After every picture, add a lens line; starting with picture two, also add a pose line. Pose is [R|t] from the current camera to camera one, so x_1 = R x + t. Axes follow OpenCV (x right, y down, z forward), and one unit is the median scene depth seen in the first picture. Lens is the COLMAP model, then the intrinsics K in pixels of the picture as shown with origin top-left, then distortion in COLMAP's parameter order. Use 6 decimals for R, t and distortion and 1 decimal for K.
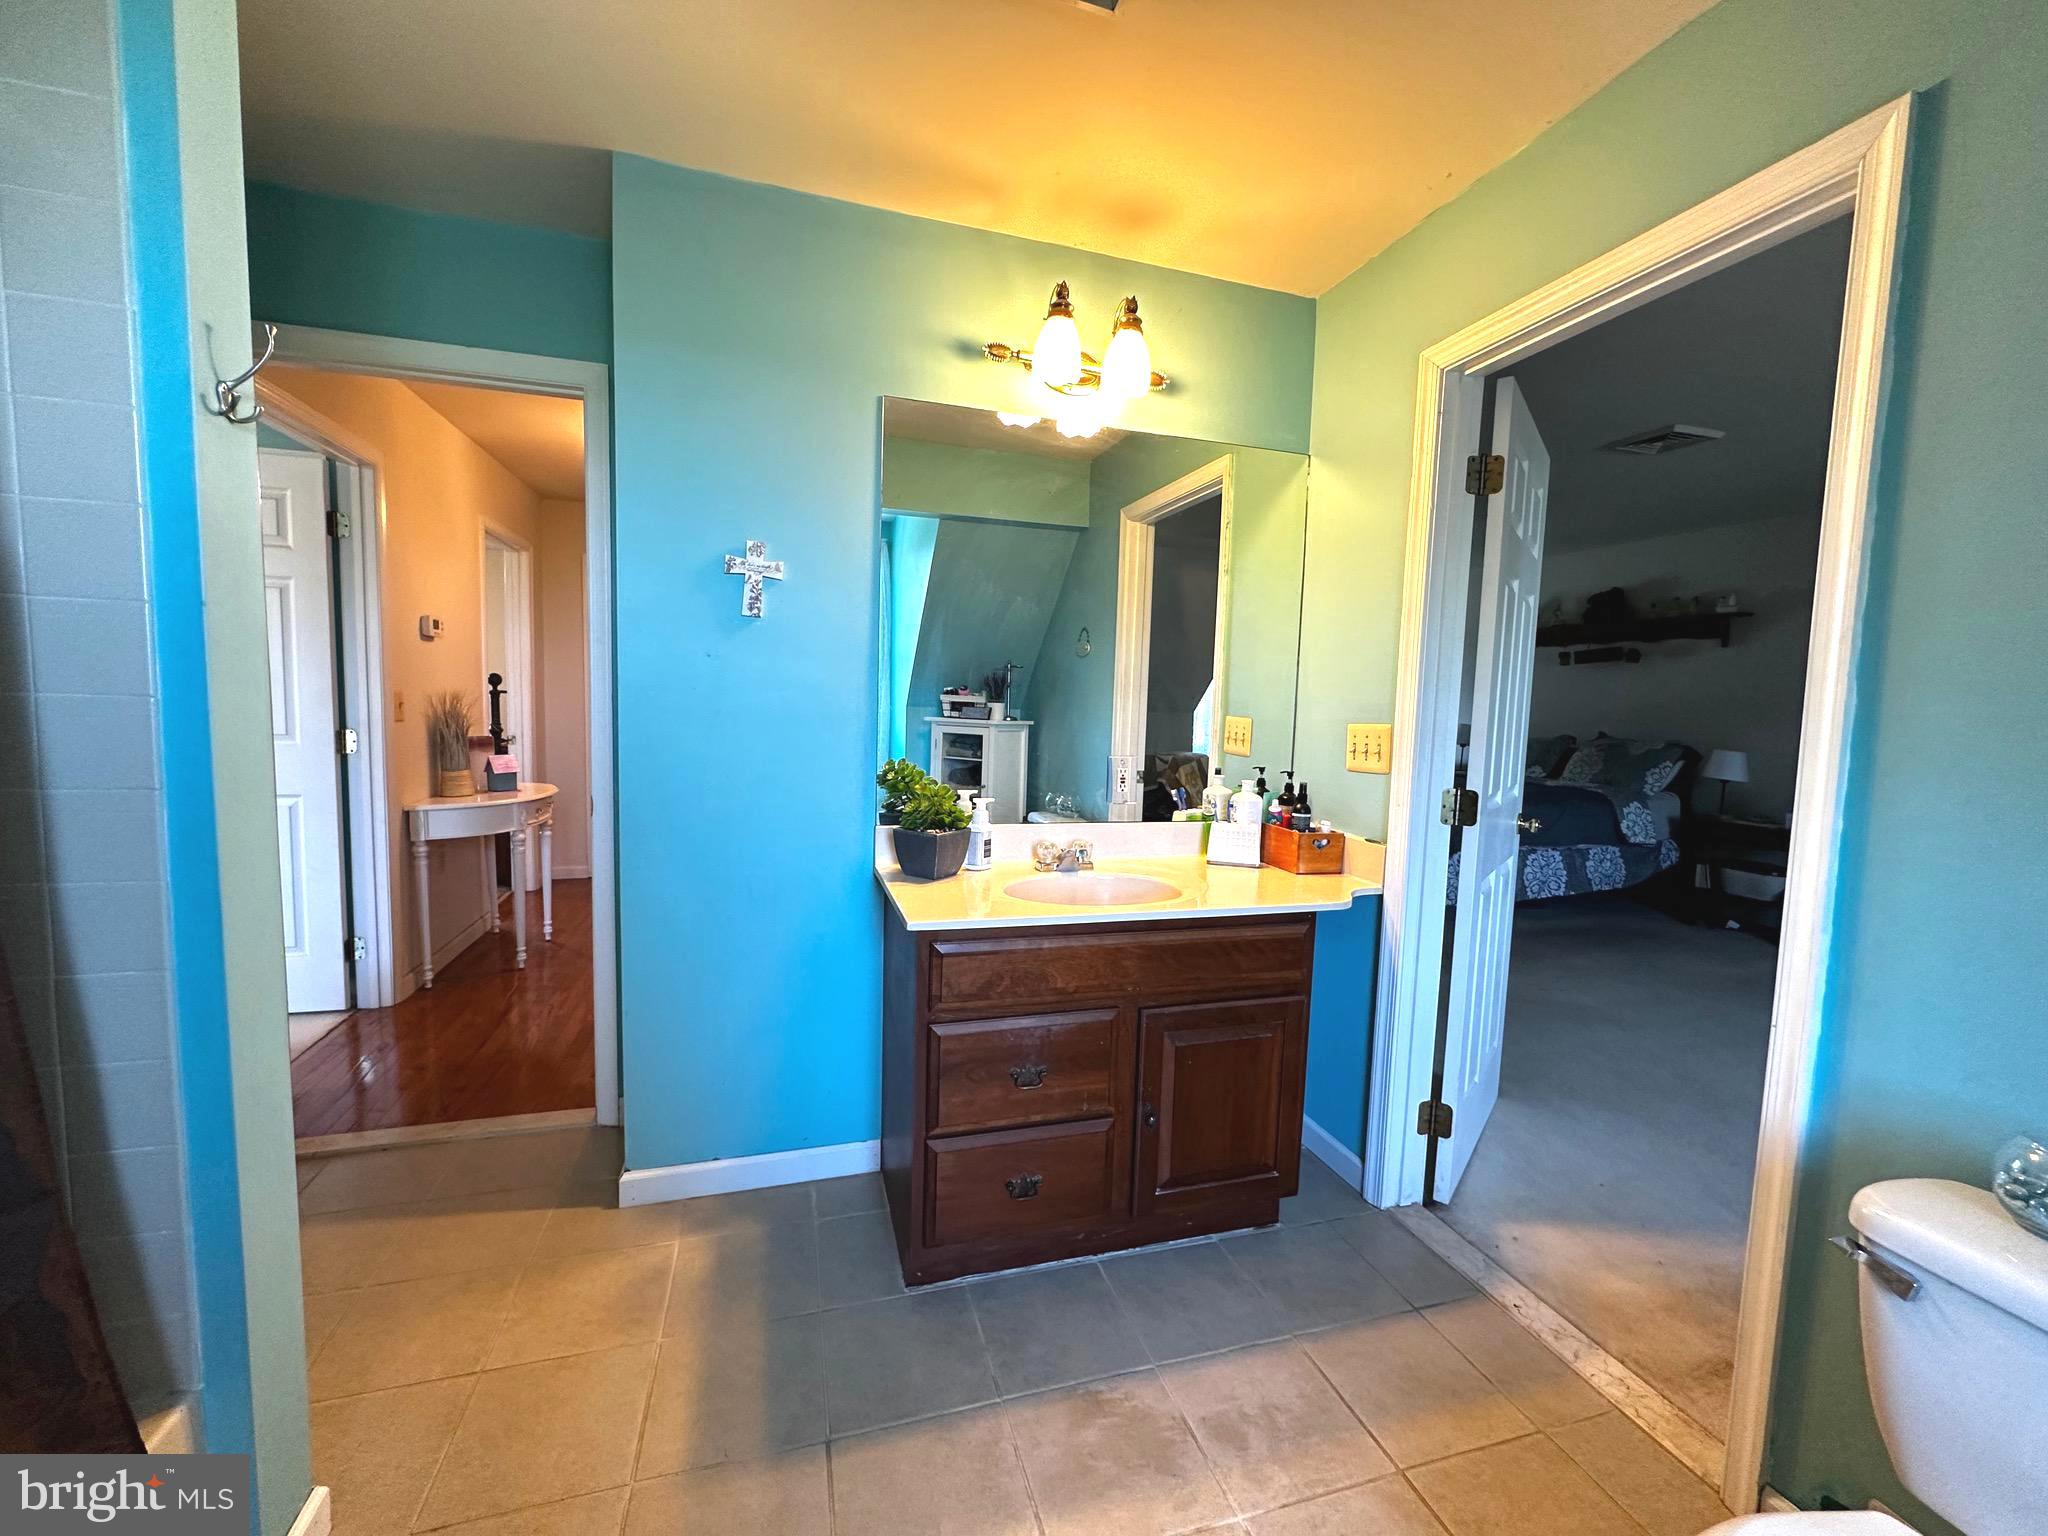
lens RADIAL K [[812.4, 0, 1024.0], [0, 812.4, 768.0], [0, 0, 1]] dist [-0.001739, -0.000402]
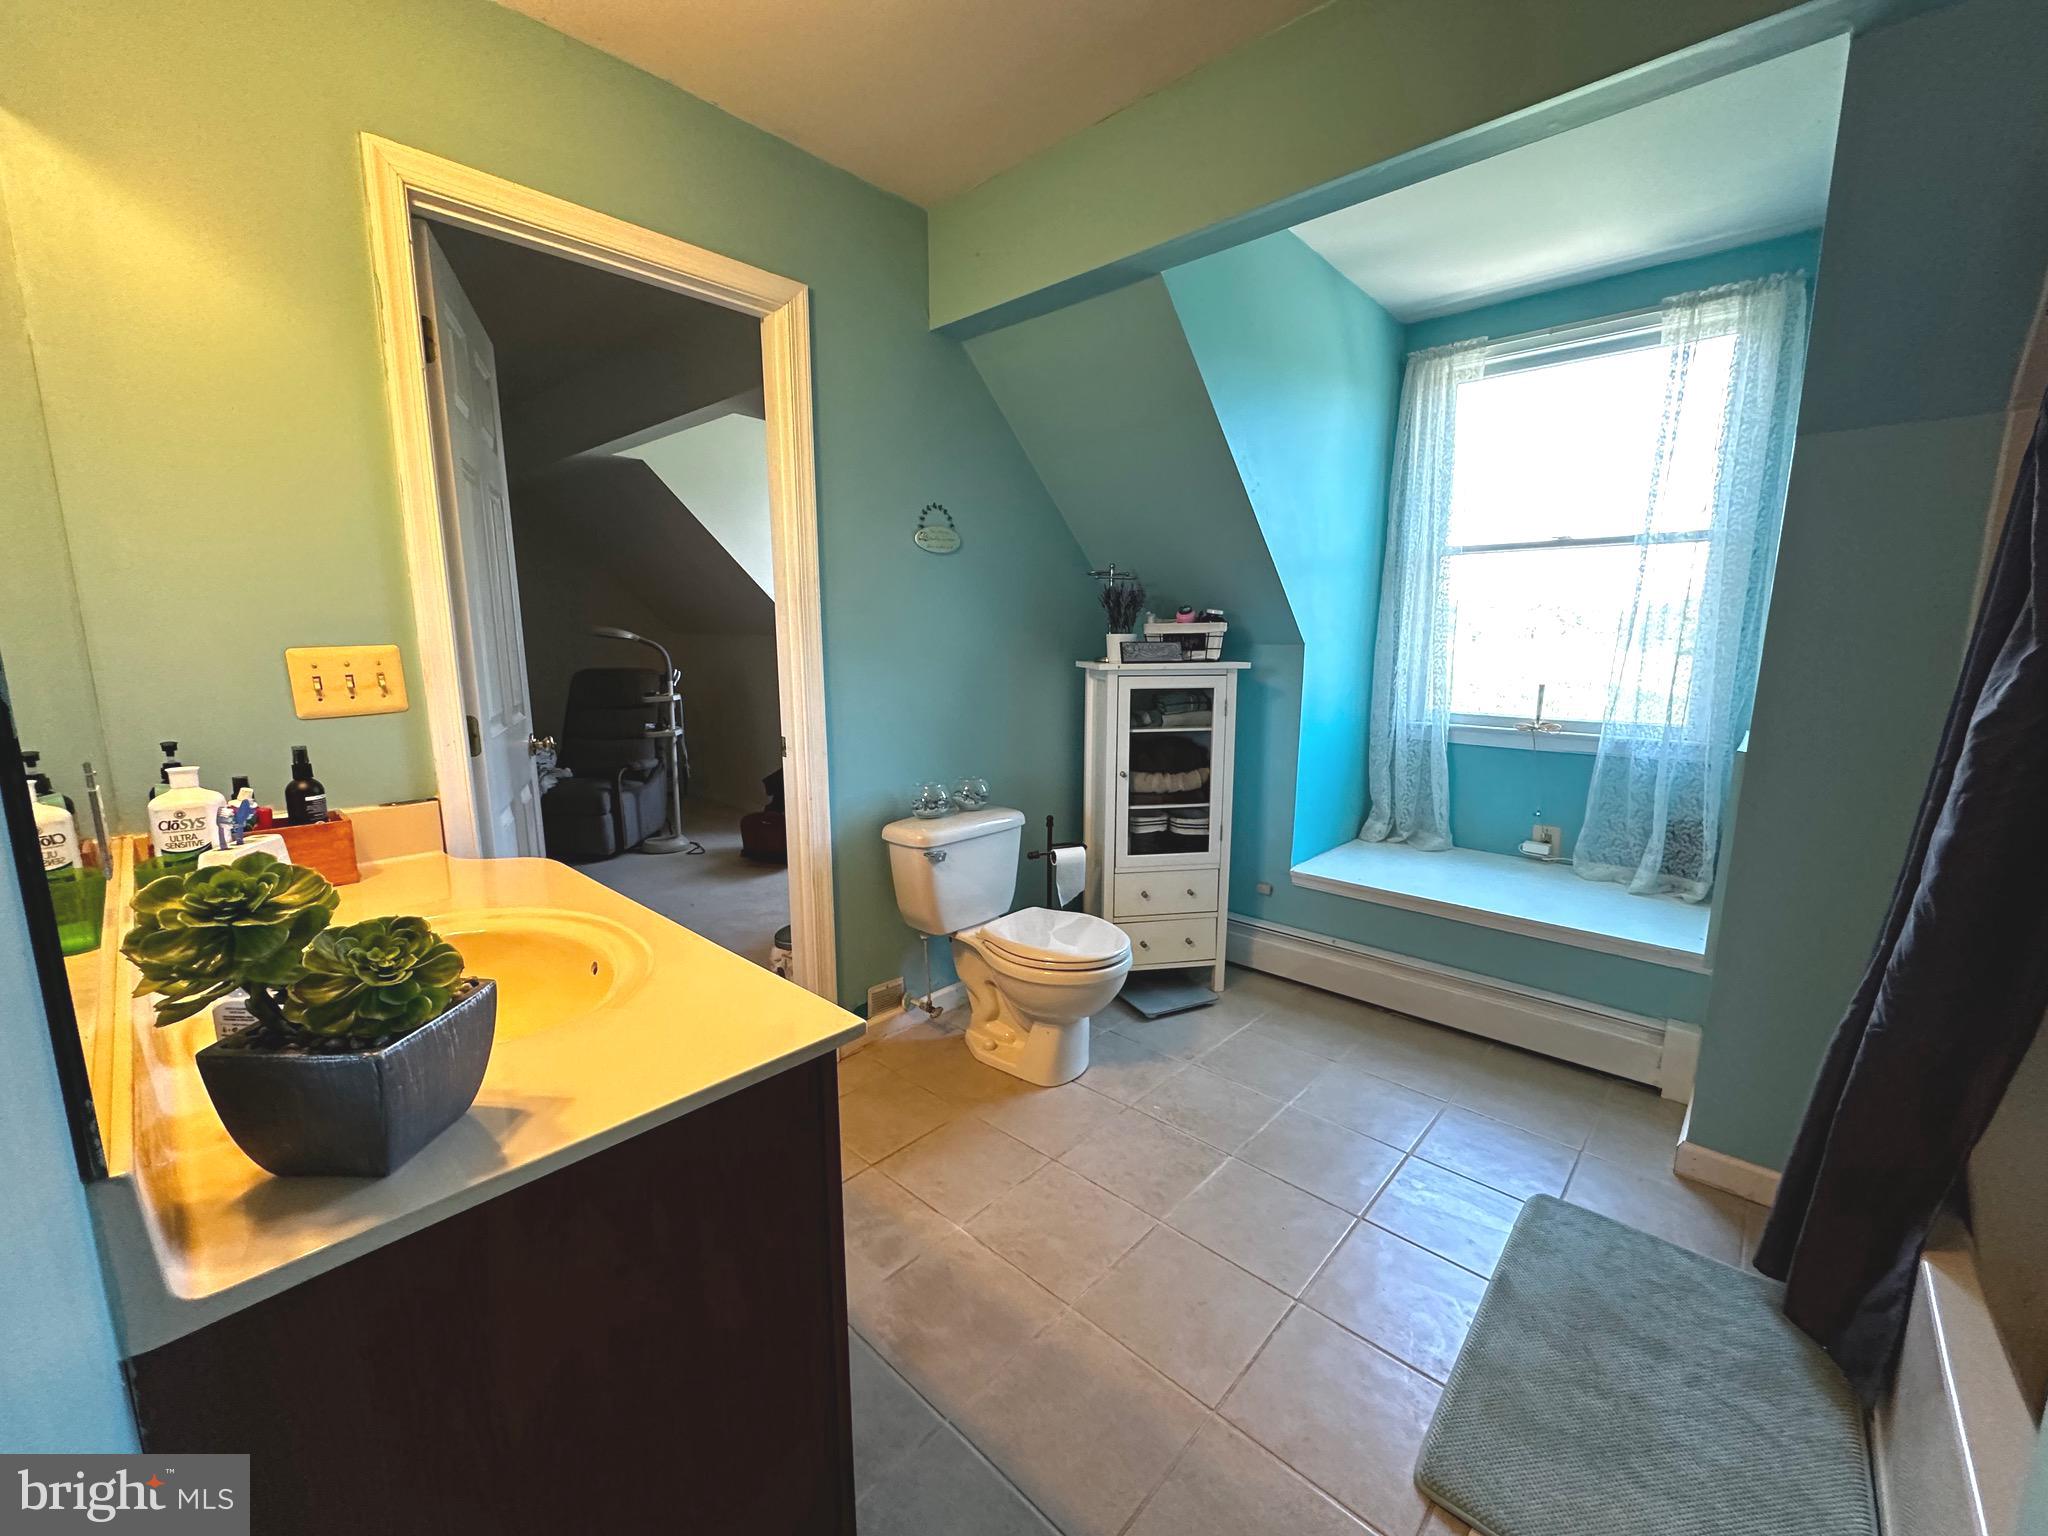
lens RADIAL K [[812.4, 0, 1024.0], [0, 812.4, 768.0], [0, 0, 1]] dist [-0.001739, -0.000402]
pose [[-0.516375, -0.167684, 0.839785, -0.496891], [0.059904, 0.971167, 0.230753, -0.080796], [-0.854265, 0.169462, -0.491441, 0.884239]]
